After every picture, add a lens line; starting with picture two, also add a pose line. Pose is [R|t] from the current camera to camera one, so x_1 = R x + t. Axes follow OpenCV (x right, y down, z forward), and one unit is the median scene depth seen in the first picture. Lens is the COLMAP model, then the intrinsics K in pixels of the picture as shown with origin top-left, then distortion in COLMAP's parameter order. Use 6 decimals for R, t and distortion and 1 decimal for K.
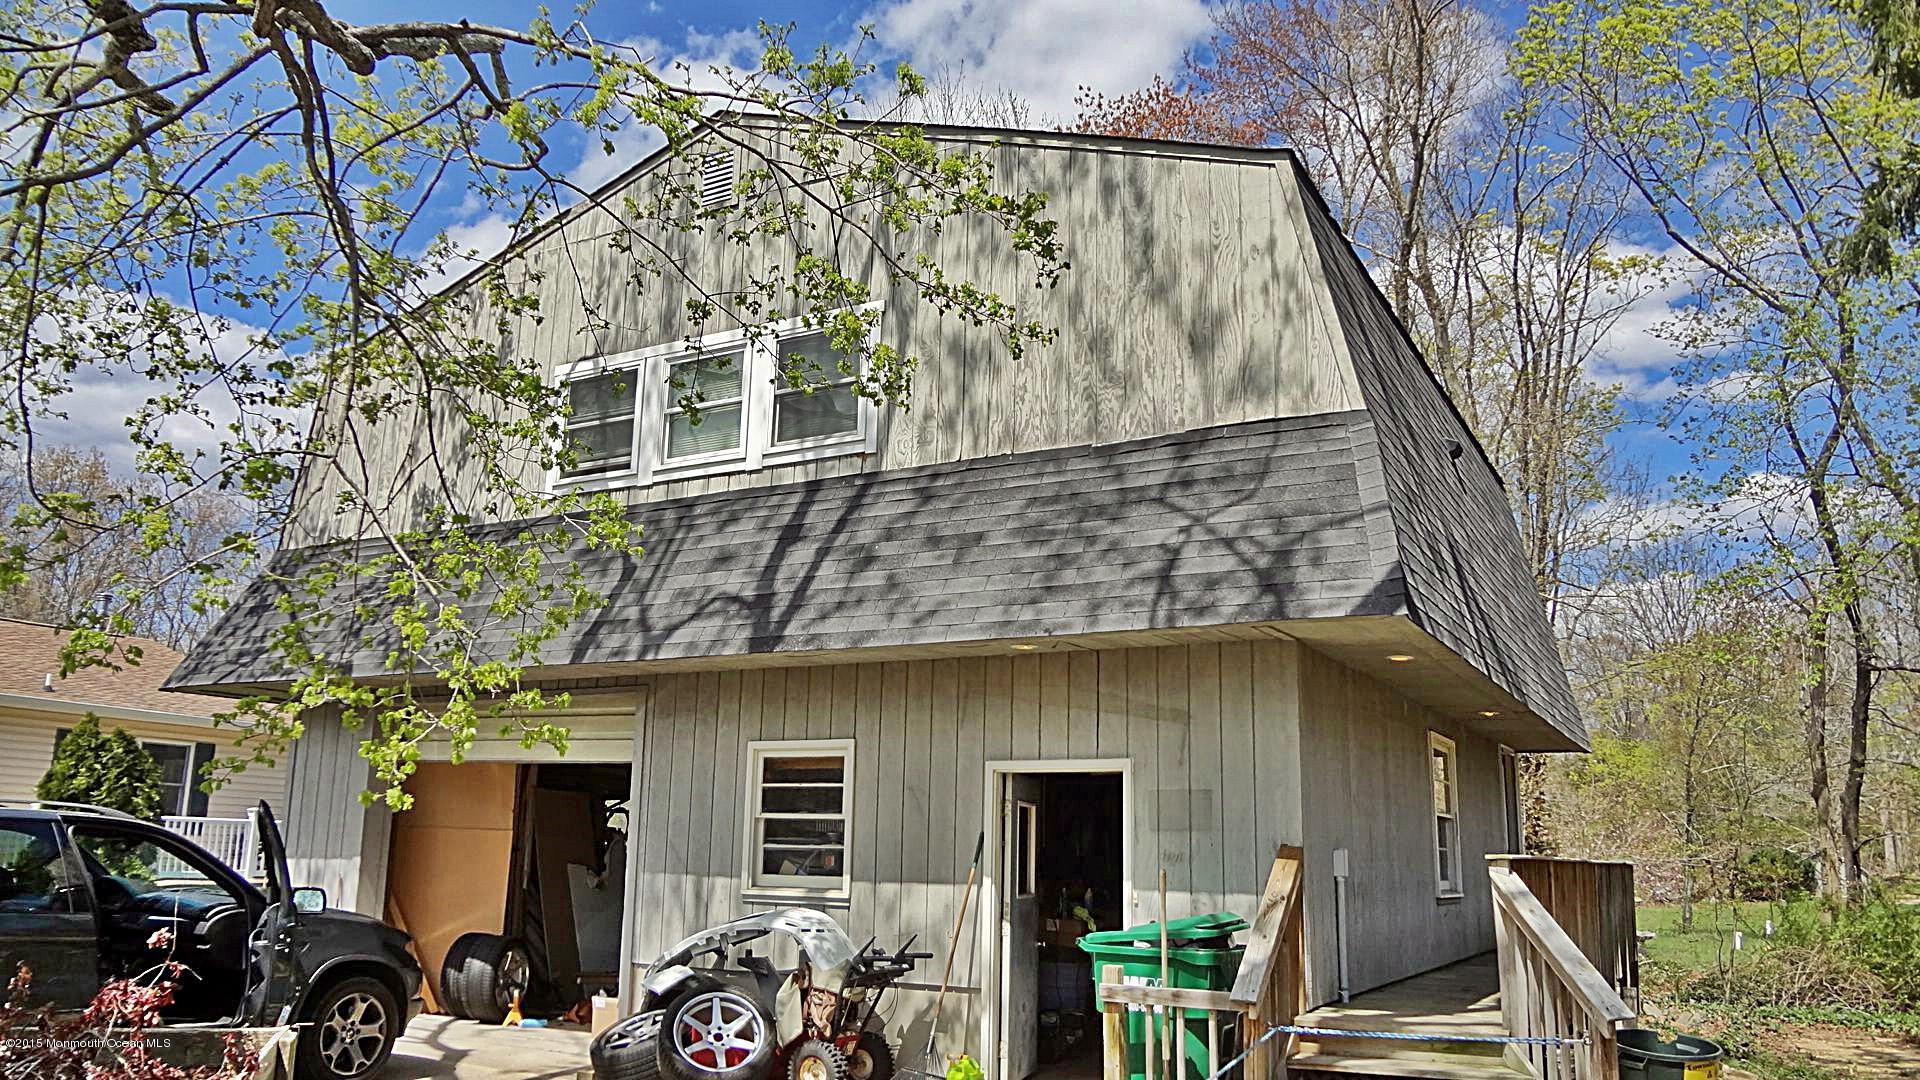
lens RADIAL K [[1451.1, 0, 963.7], [0, 1451.1, 526.0], [0, 0, 1]] dist [-0.046267, 0.019739]
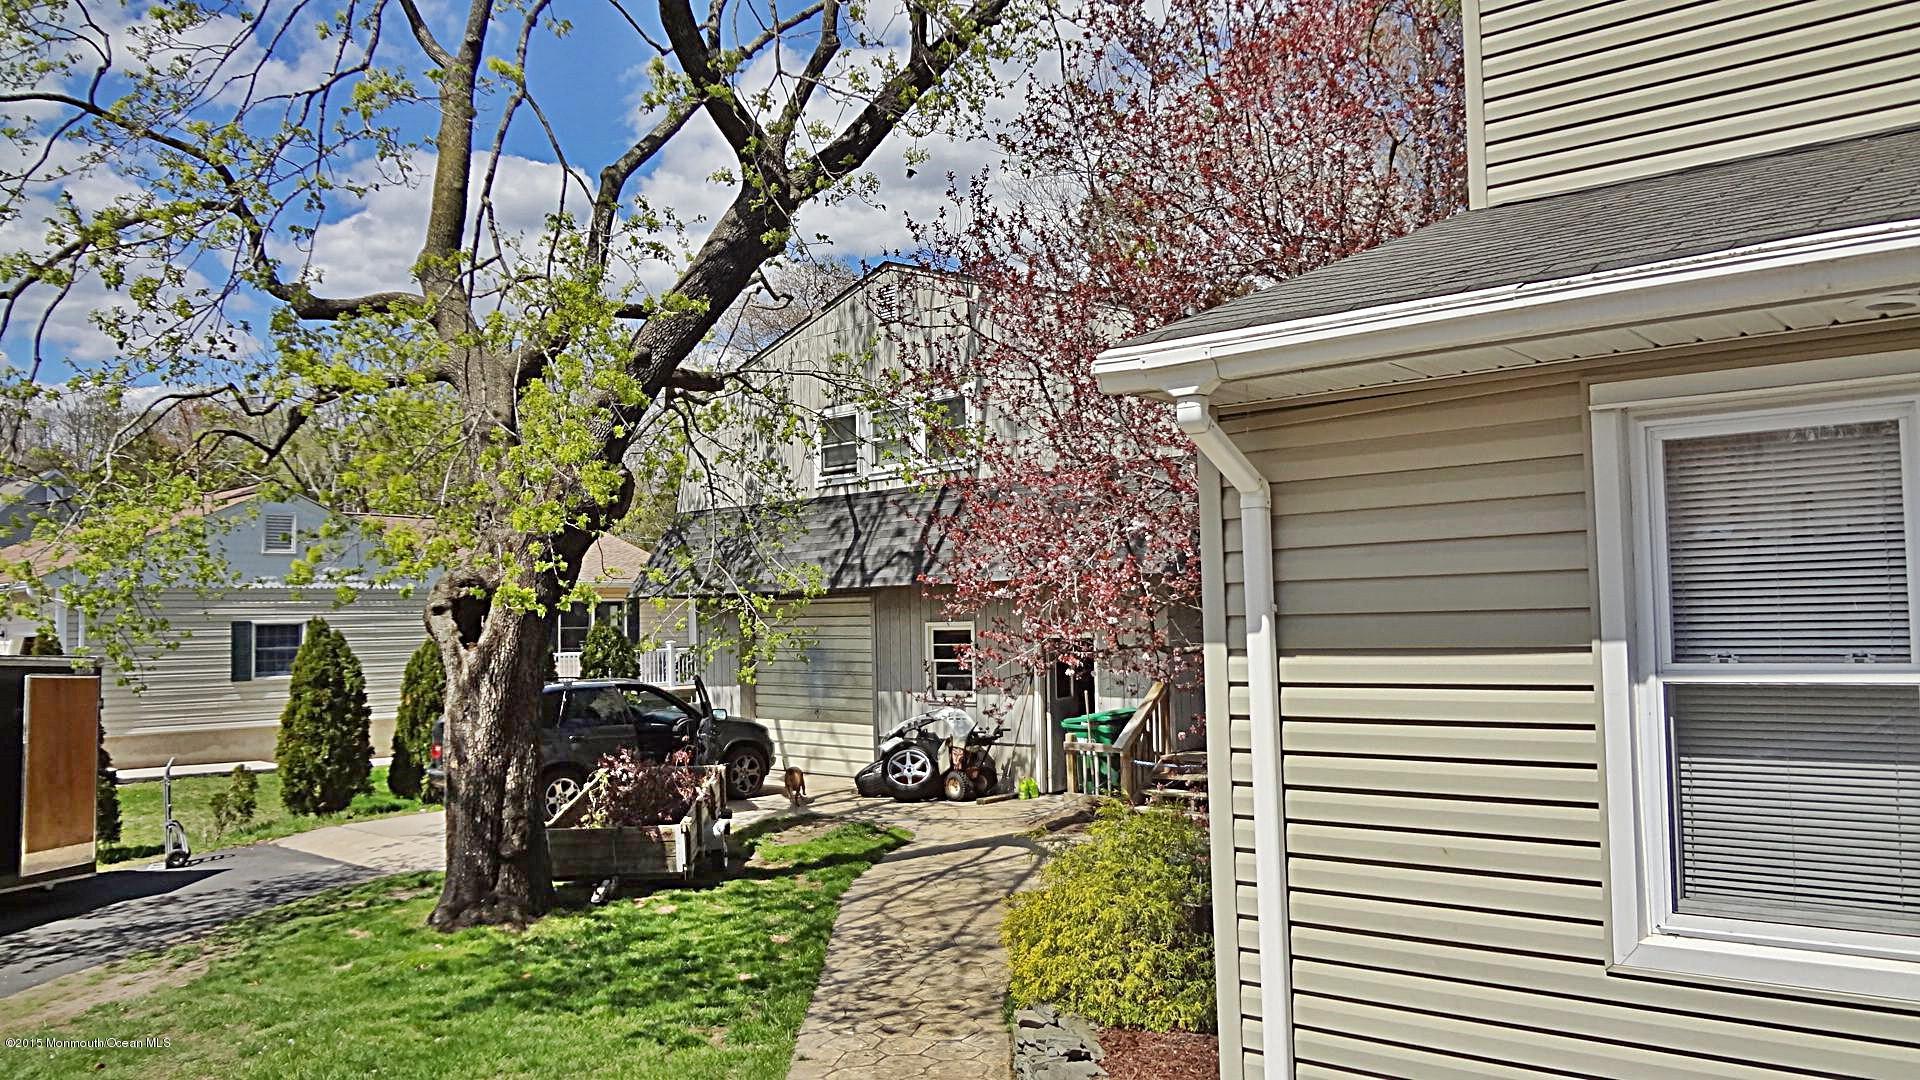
lens RADIAL K [[1677.9, 0, 960.0], [0, 1677.9, 540.0], [0, 0, 1]] dist [-0.002400, 0.003790]
pose [[0.965334, -0.051592, -0.255869, 0.508086], [0.097692, 0.980437, 0.170879, -0.359376], [0.242047, -0.189952, 0.951489, -1.161419]]
